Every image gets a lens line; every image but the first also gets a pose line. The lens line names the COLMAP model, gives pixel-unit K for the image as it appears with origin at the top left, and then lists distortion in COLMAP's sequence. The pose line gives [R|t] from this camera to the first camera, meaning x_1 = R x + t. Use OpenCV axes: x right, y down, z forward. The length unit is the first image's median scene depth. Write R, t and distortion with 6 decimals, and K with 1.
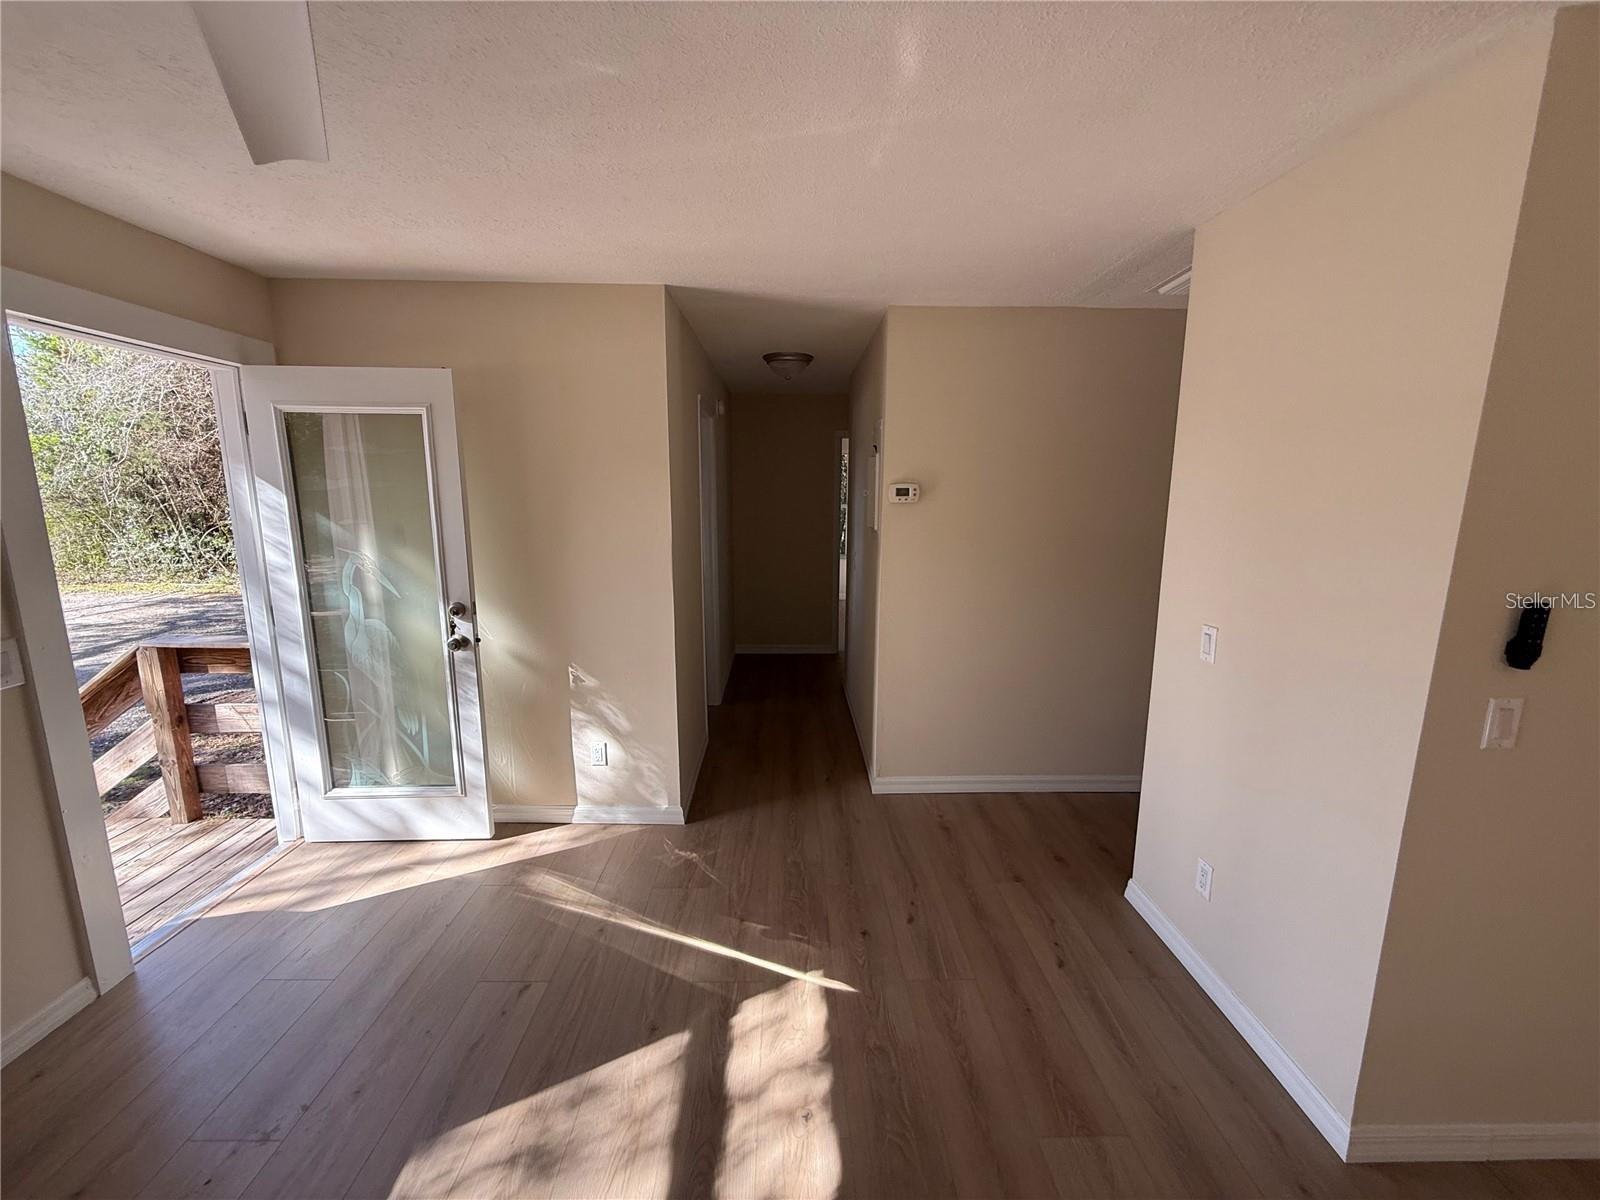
lens RADIAL K [[635.1, 0, 796.8], [0, 635.1, 602.8], [0, 0, 1]] dist [0.000867, -0.000002]
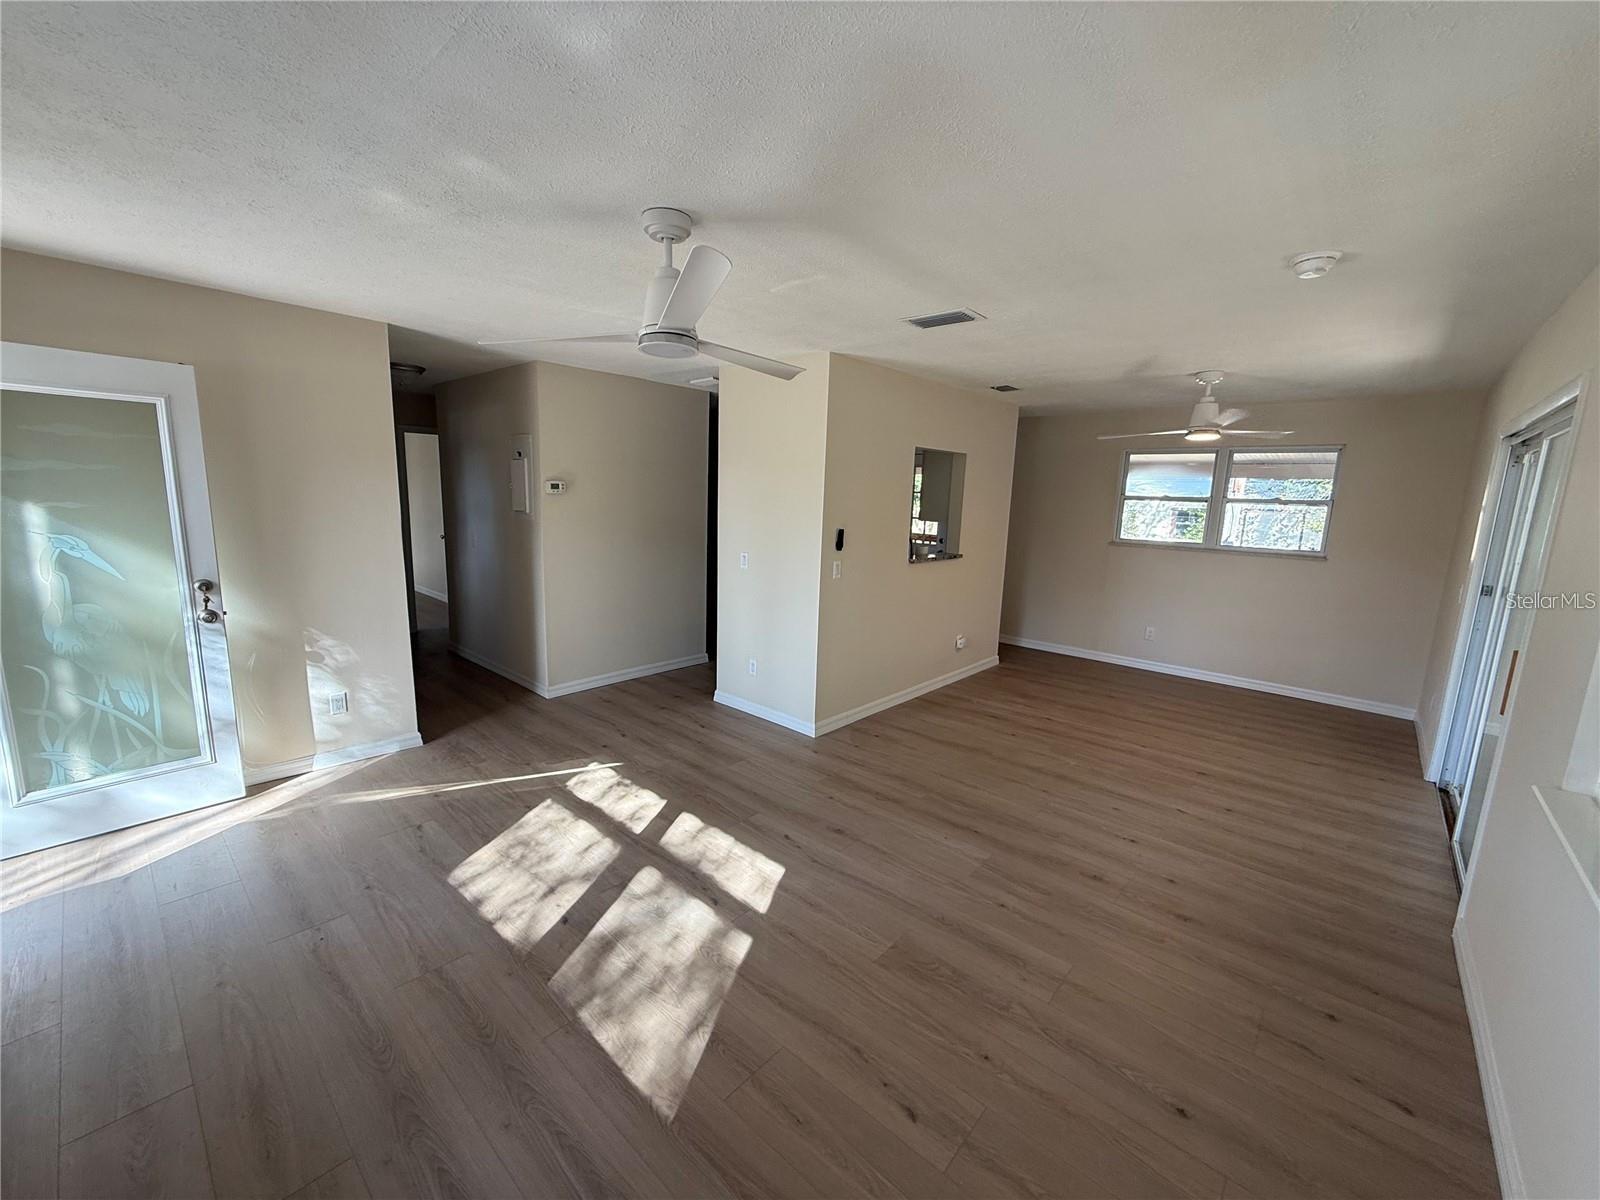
lens RADIAL K [[639.2, 0, 794.7], [0, 639.2, 600.7], [0, 0, 1]] dist [0.001314, -0.000294]
pose [[0.680803, -0.106046, 0.724750, -0.644394], [0.098974, 0.993708, 0.052428, 0.078599], [-0.725749, 0.036038, 0.687015, -0.484832]]
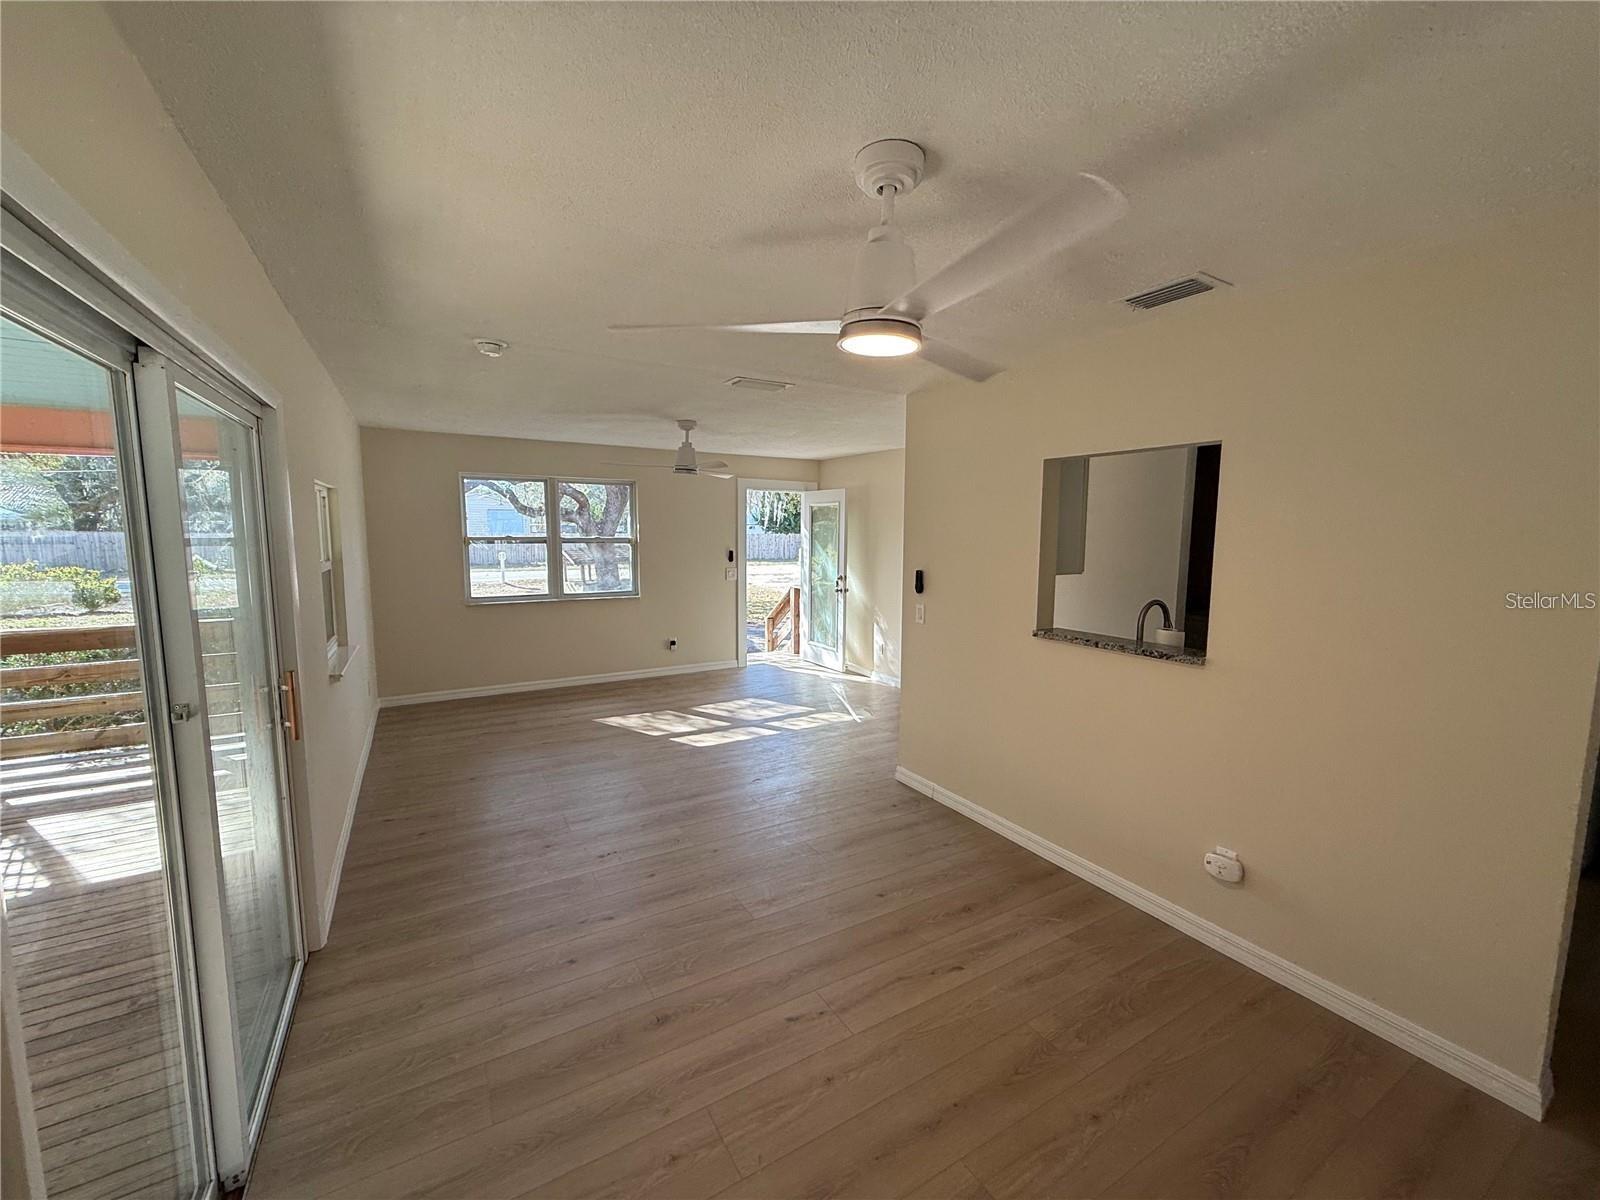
lens RADIAL K [[639.2, 0, 794.7], [0, 639.2, 600.7], [0, 0, 1]] dist [0.001314, -0.000294]
pose [[0.485430, 0.093338, -0.869279, 1.687835], [-0.153820, 0.987893, 0.020177, 0.080523], [0.860638, 0.123917, 0.493910, -0.458405]]
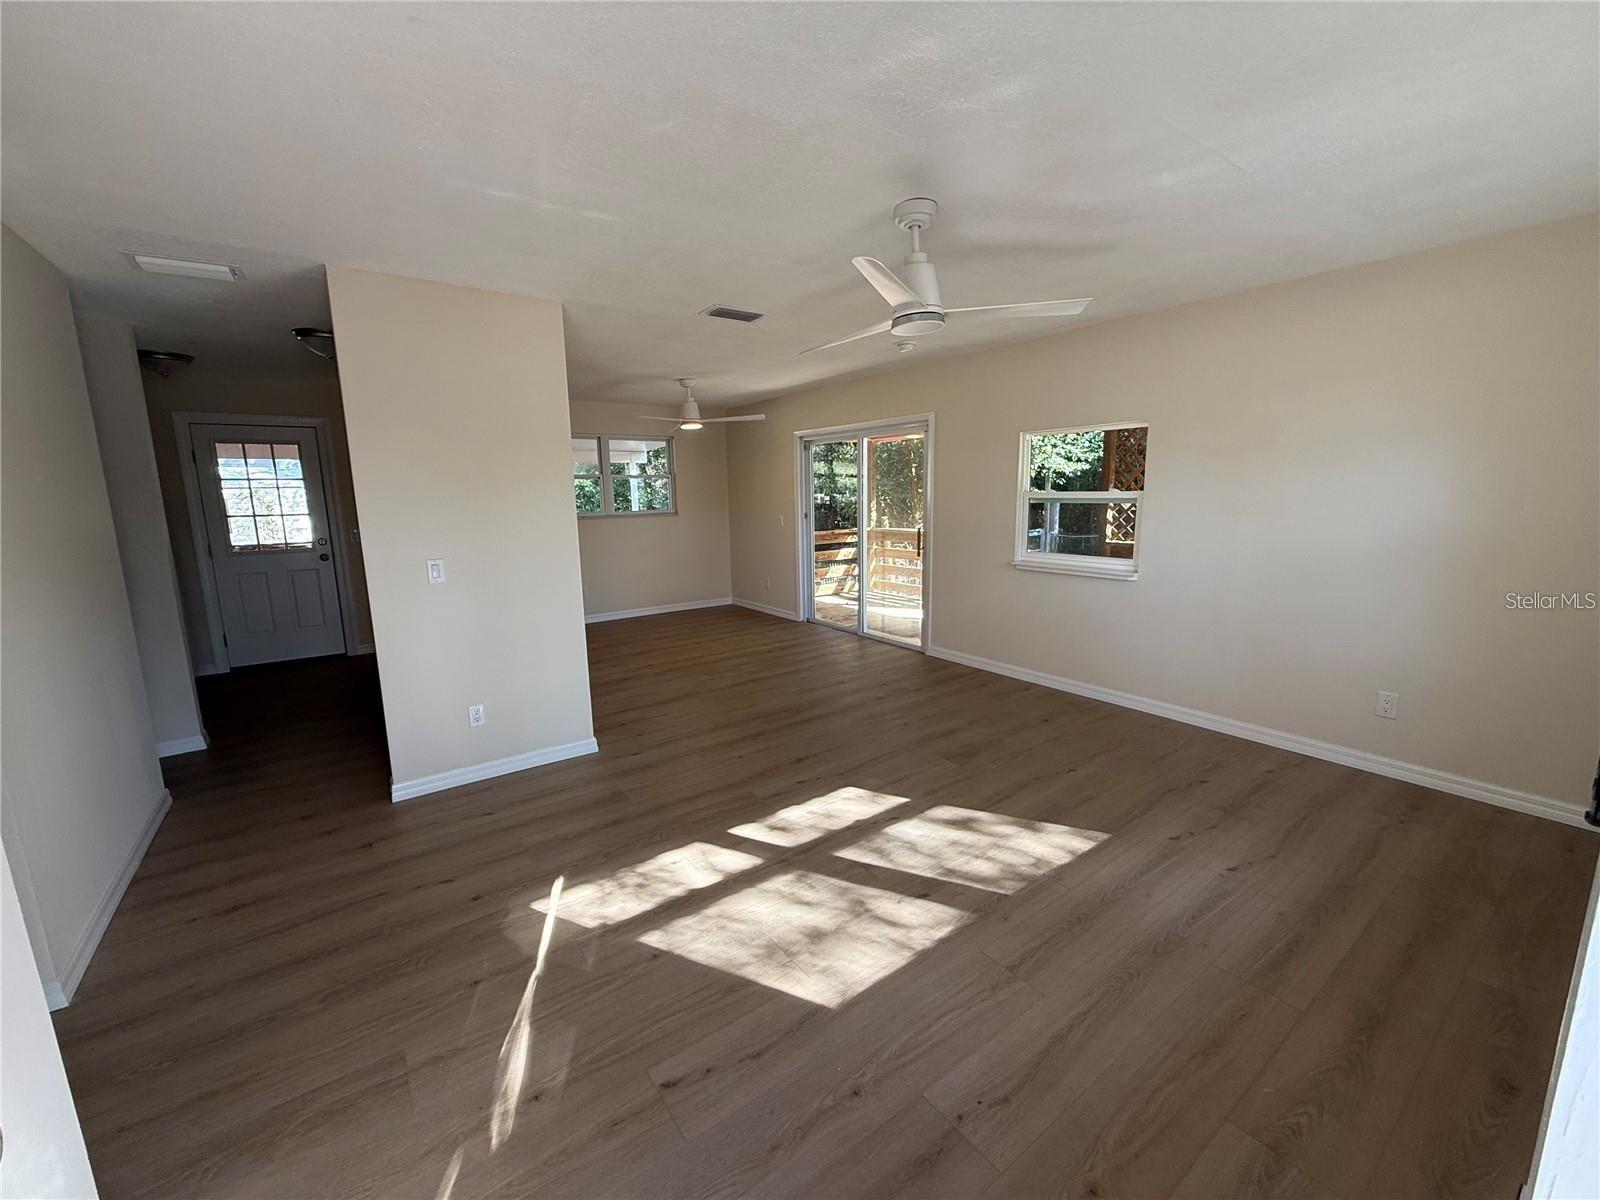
lens RADIAL K [[639.2, 0, 794.7], [0, 639.2, 600.7], [0, 0, 1]] dist [0.001314, -0.000294]
pose [[-0.571338, -0.134411, 0.809634, -0.815174], [0.159641, 0.949455, 0.270278, -0.108743], [-0.805039, 0.283671, -0.521002, 0.849620]]
